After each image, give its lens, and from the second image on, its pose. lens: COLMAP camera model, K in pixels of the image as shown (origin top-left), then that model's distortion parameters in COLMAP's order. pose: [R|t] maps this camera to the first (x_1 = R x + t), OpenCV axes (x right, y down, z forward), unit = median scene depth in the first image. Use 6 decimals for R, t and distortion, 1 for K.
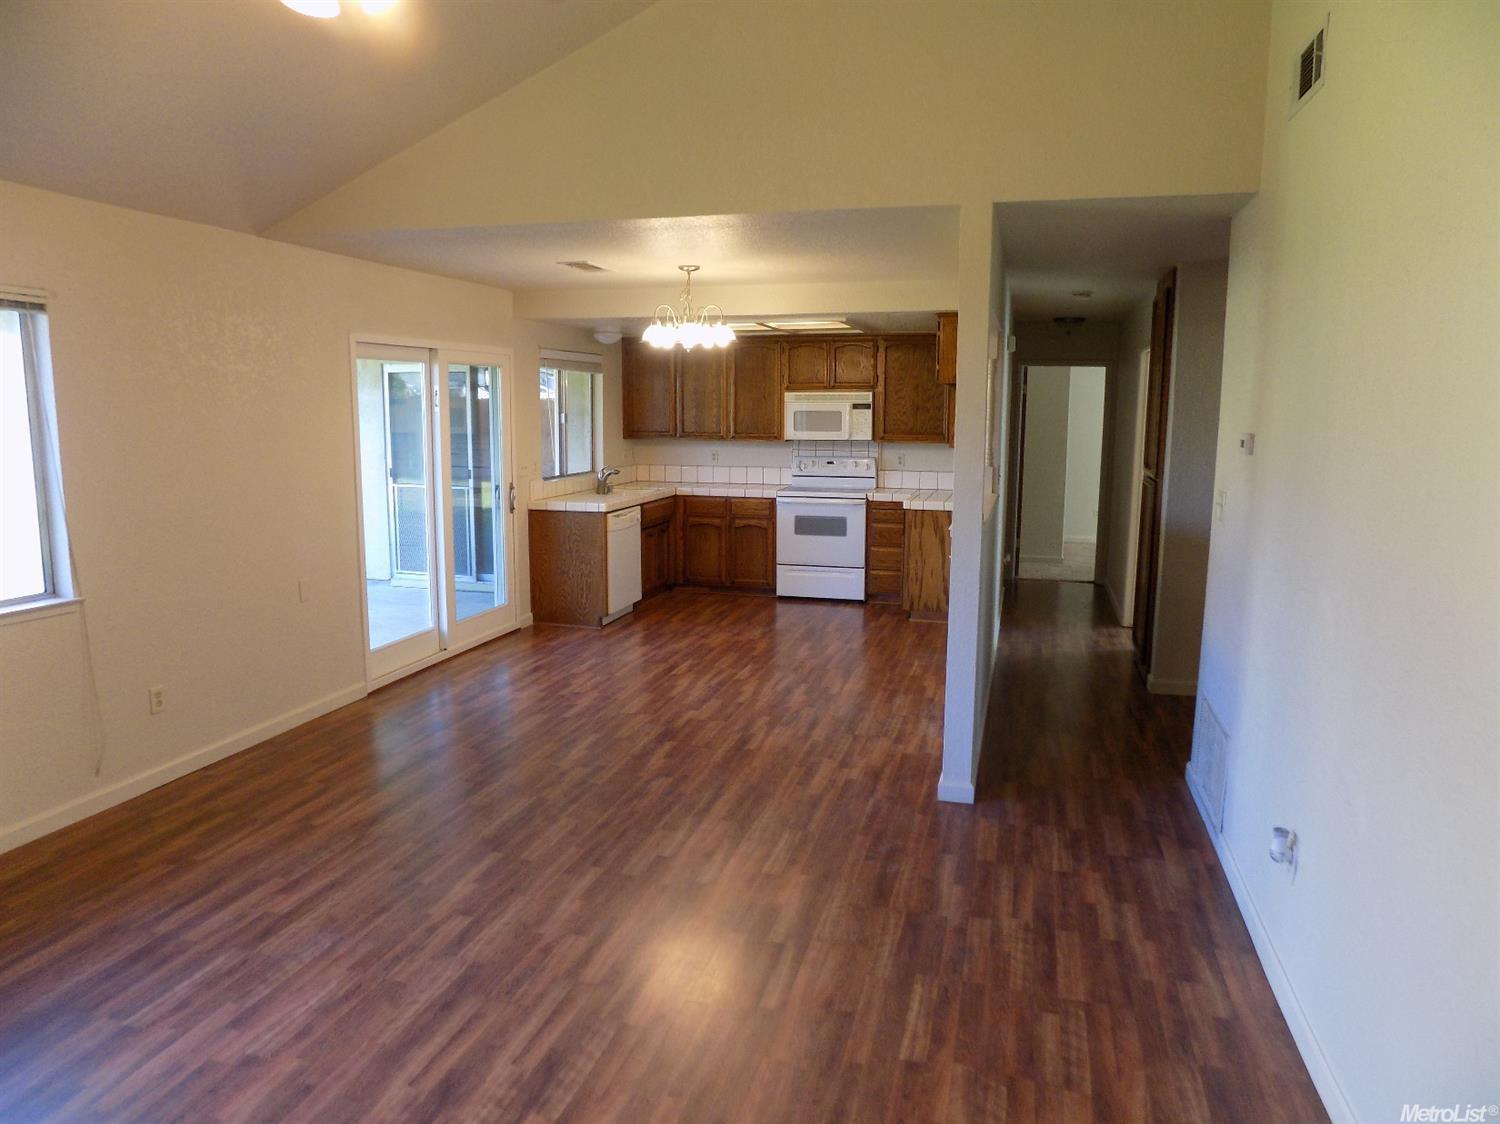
lens RADIAL K [[1011.3, 0, 757.4], [0, 1011.3, 565.9], [0, 0, 1]] dist [-0.064336, 0.056480]
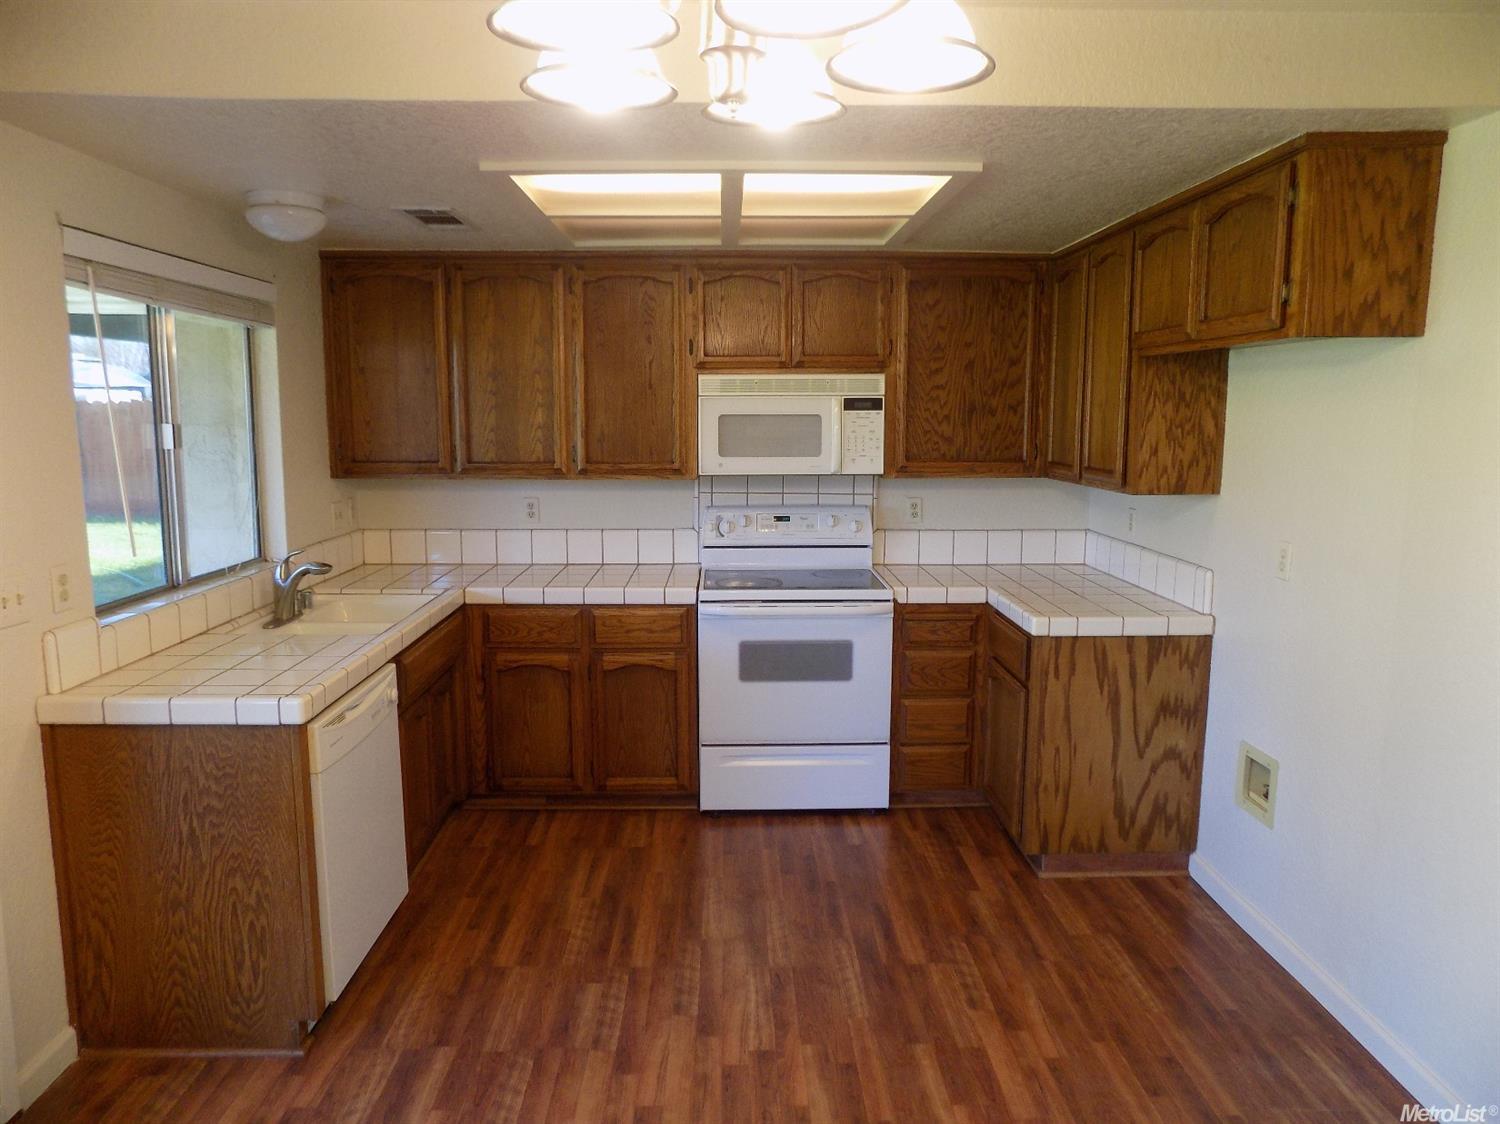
lens RADIAL K [[1011.3, 0, 752.7], [0, 1011.3, 555.5], [0, 0, 1]] dist [-0.064336, 0.056480]
pose [[0.959276, -0.043215, 0.279146, -0.084806], [0.046672, 0.998894, -0.005746, -0.086639], [-0.278589, 0.018540, 0.960232, 0.559098]]
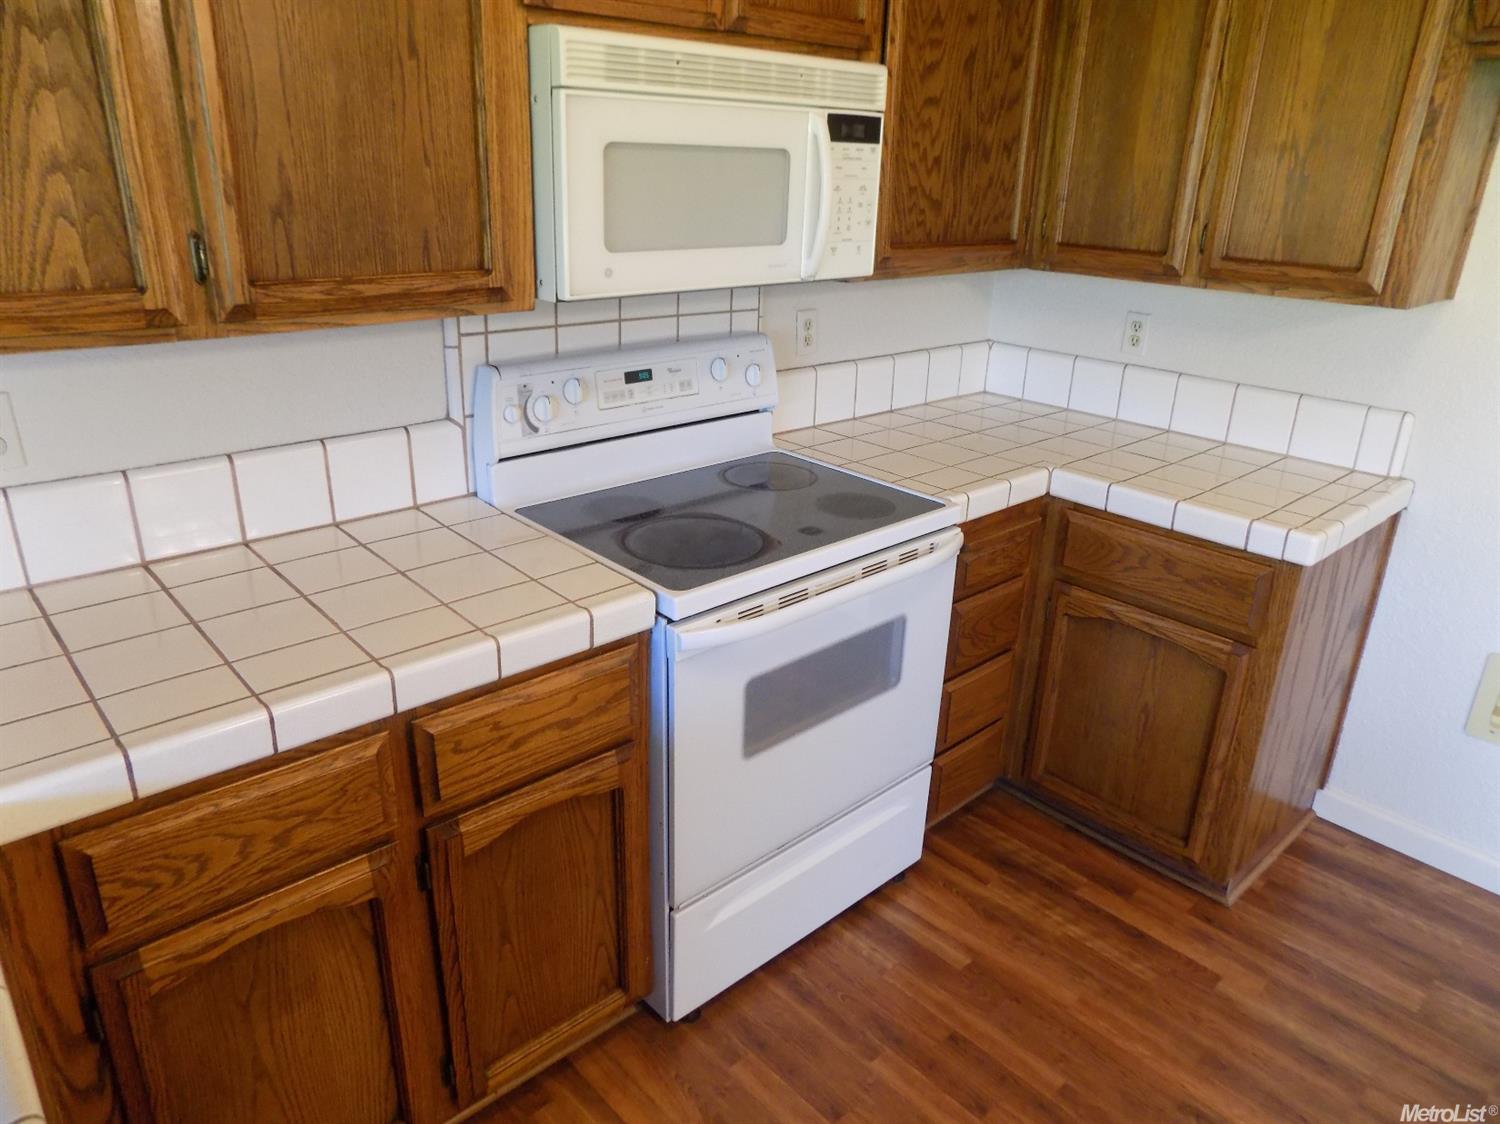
lens RADIAL K [[1011.3, 0, 758.5], [0, 1011.3, 554.2], [0, 0, 1]] dist [-0.064336, 0.056480]
pose [[0.531971, -0.296336, 0.793216, -0.118519], [0.102251, 0.952389, 0.287227, -0.134669], [-0.840566, -0.071690, 0.536944, 0.895467]]
